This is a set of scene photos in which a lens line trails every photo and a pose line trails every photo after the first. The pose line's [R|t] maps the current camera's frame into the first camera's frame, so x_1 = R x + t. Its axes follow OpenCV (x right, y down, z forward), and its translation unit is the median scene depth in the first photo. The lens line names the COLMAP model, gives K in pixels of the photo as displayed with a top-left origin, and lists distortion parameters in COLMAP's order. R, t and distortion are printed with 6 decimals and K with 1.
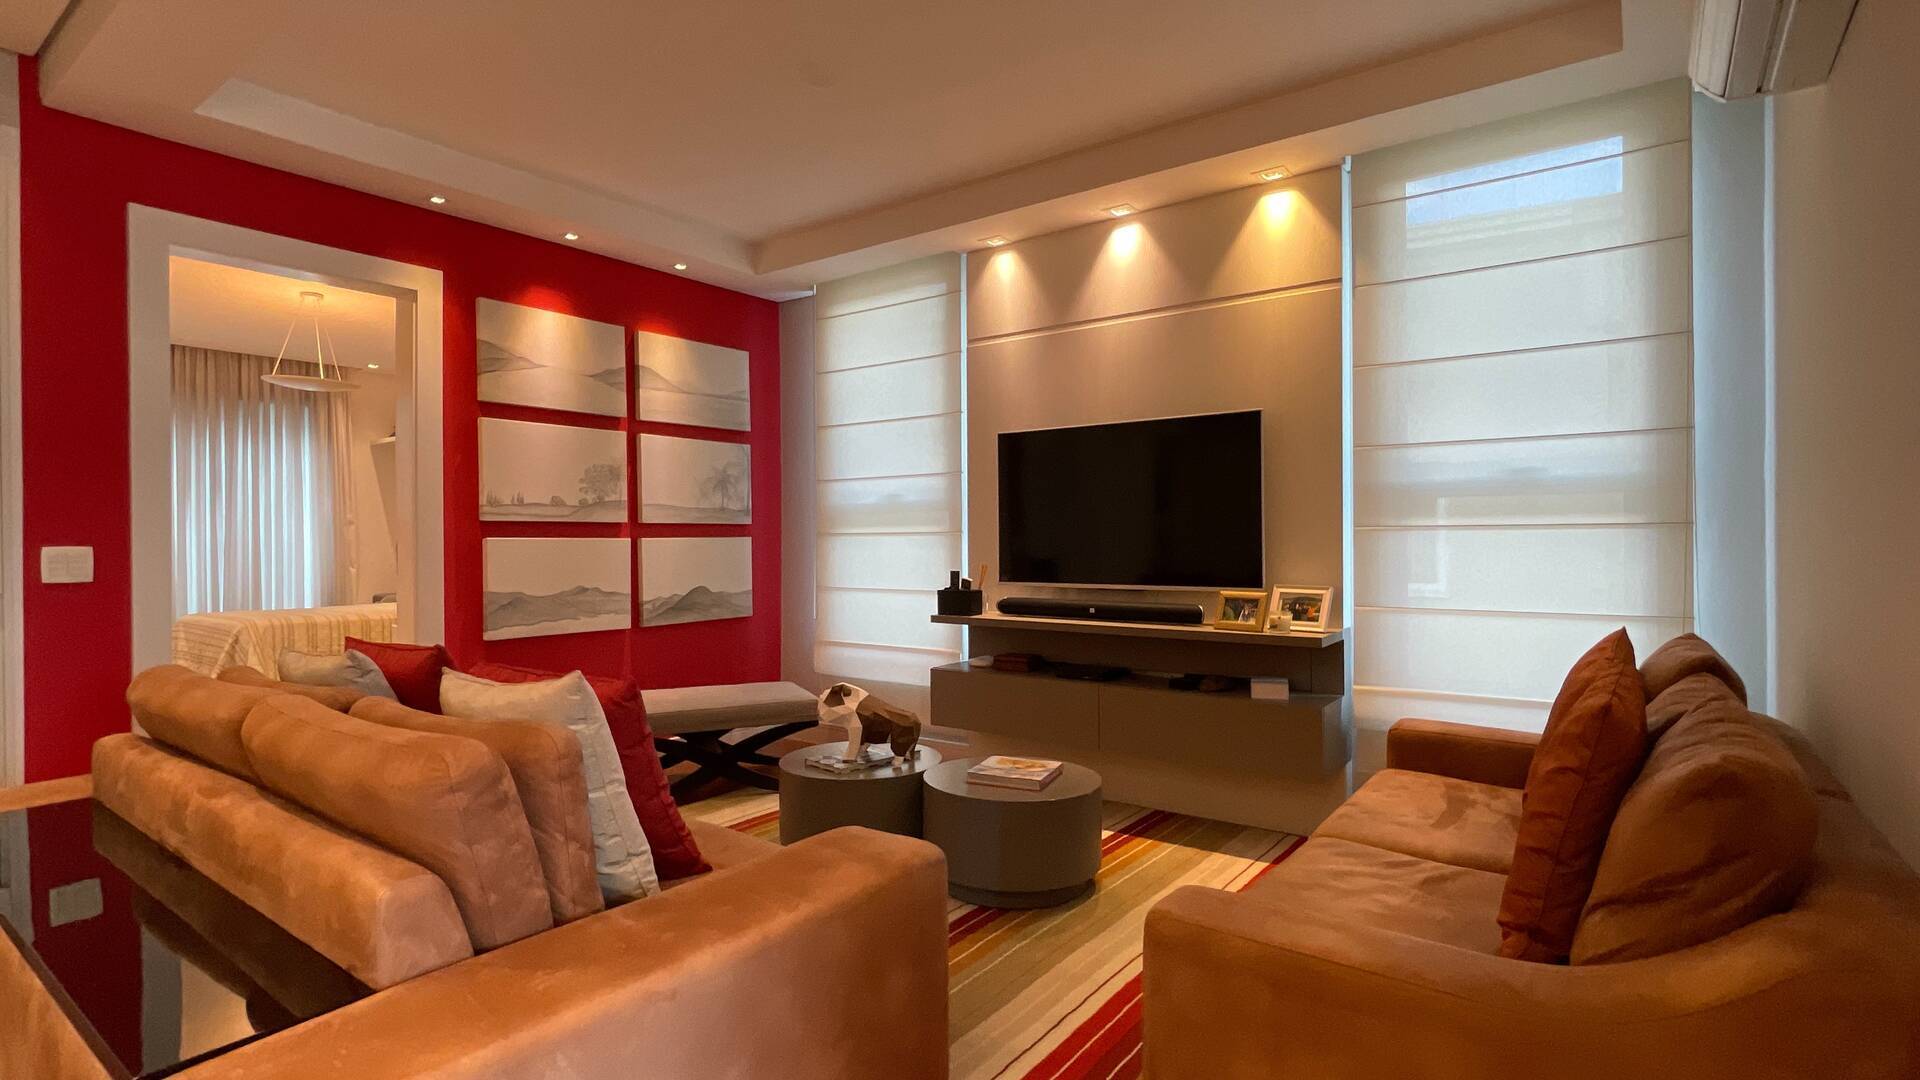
lens RADIAL K [[923.9, 0, 953.8], [0, 923.9, 540.2], [0, 0, 1]] dist [-0.005627, 0.002288]
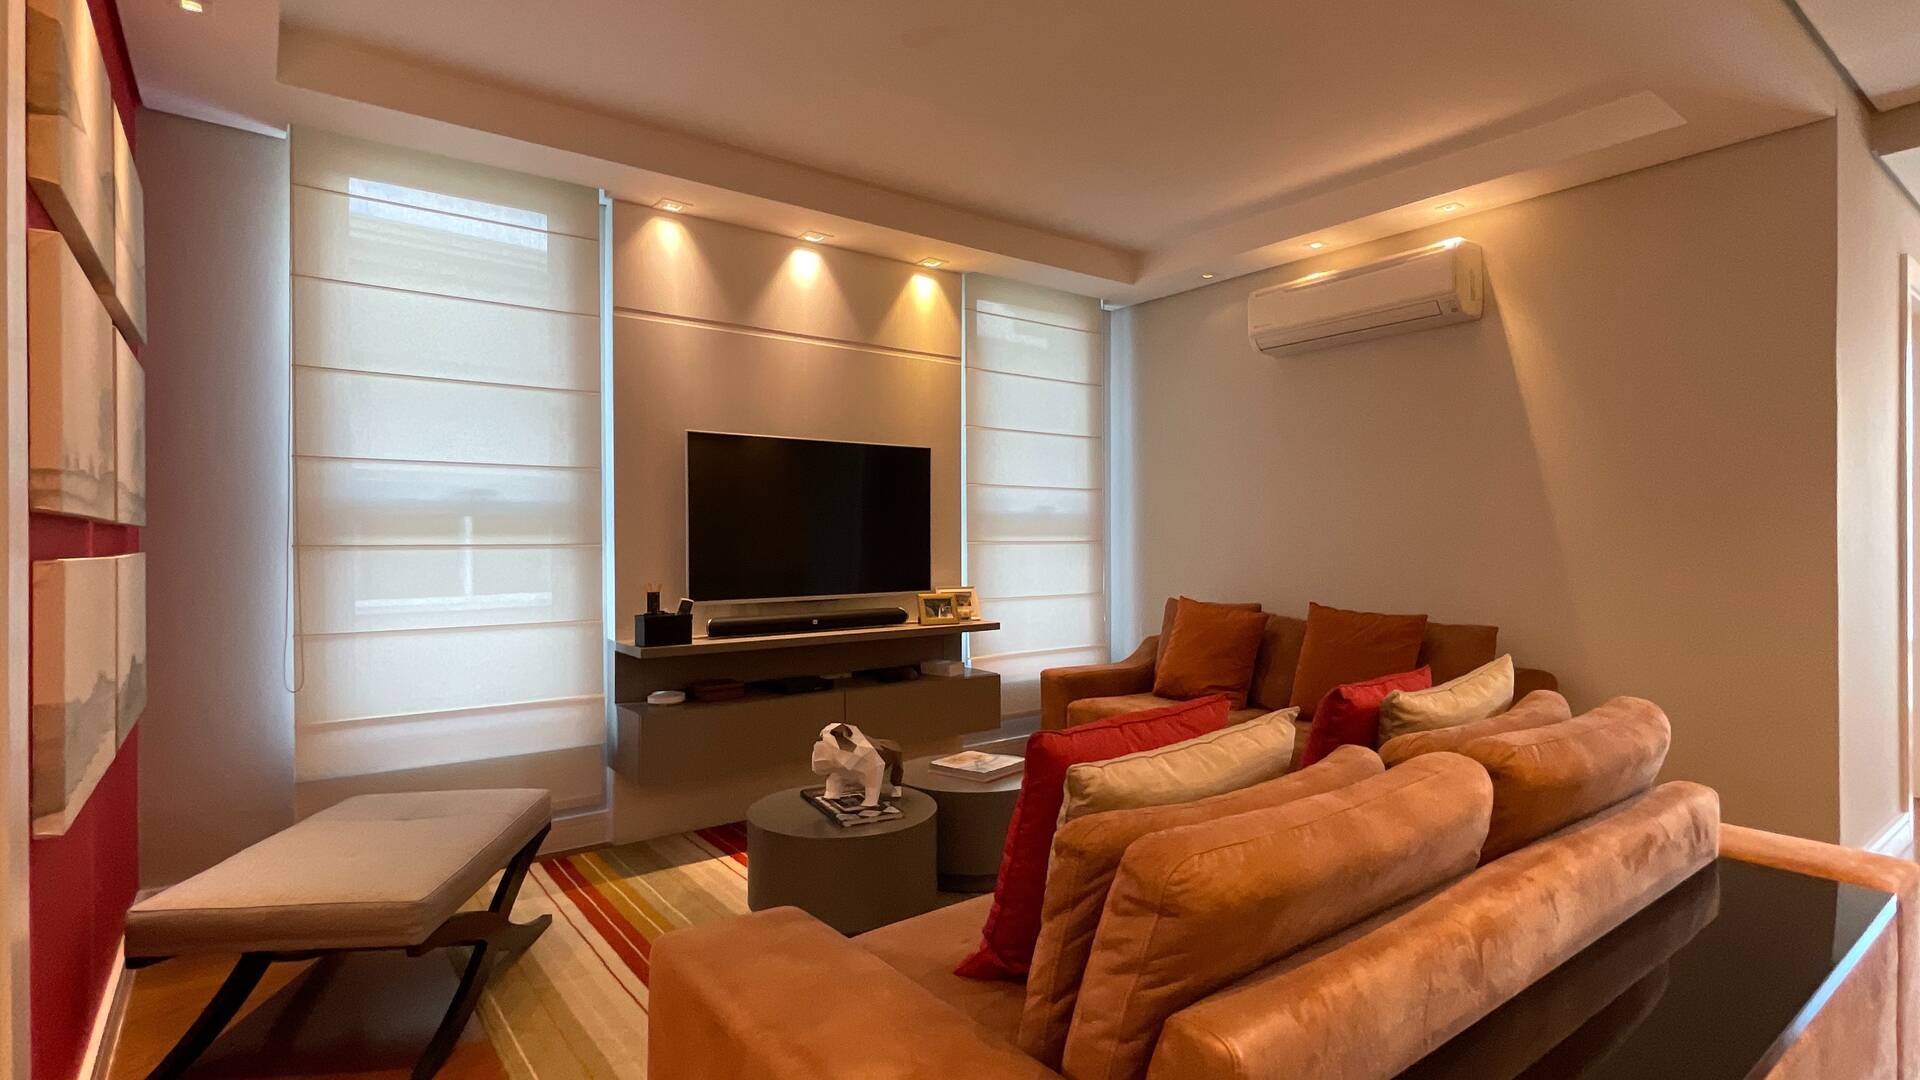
lens RADIAL K [[923.9, 0, 927.9], [0, 923.9, 545.5], [0, 0, 1]] dist [-0.005627, 0.002288]
pose [[0.282089, 0.007937, 0.959355, -0.728343], [0.009902, 0.999888, -0.011184, 0.004348], [-0.959337, 0.012655, 0.281979, 0.547467]]
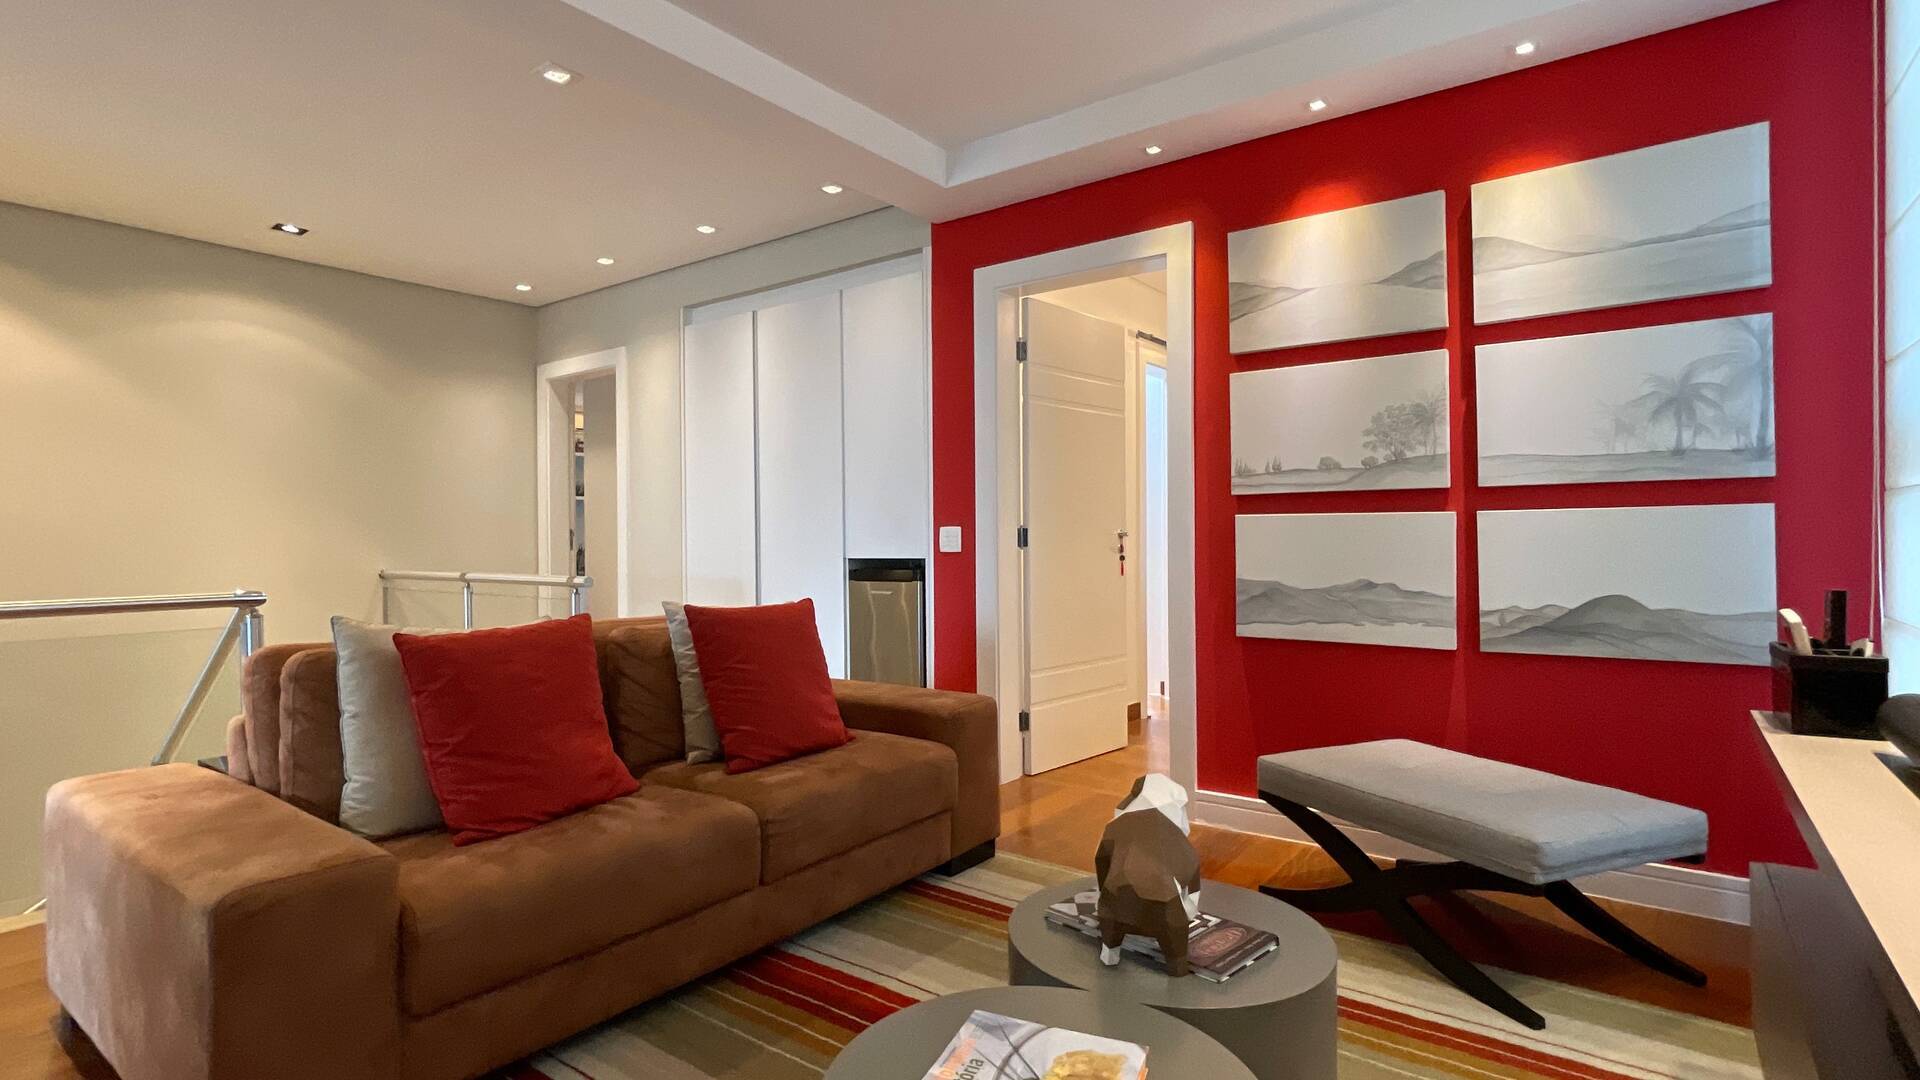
lens RADIAL K [[923.9, 0, 965.0], [0, 923.9, 546.6], [0, 0, 1]] dist [-0.005627, 0.002288]
pose [[0.002381, 0.007115, -0.999972, 0.325314], [0.000439, 0.999975, 0.007116, 0.019544], [0.999997, -0.000456, 0.002378, 0.716471]]
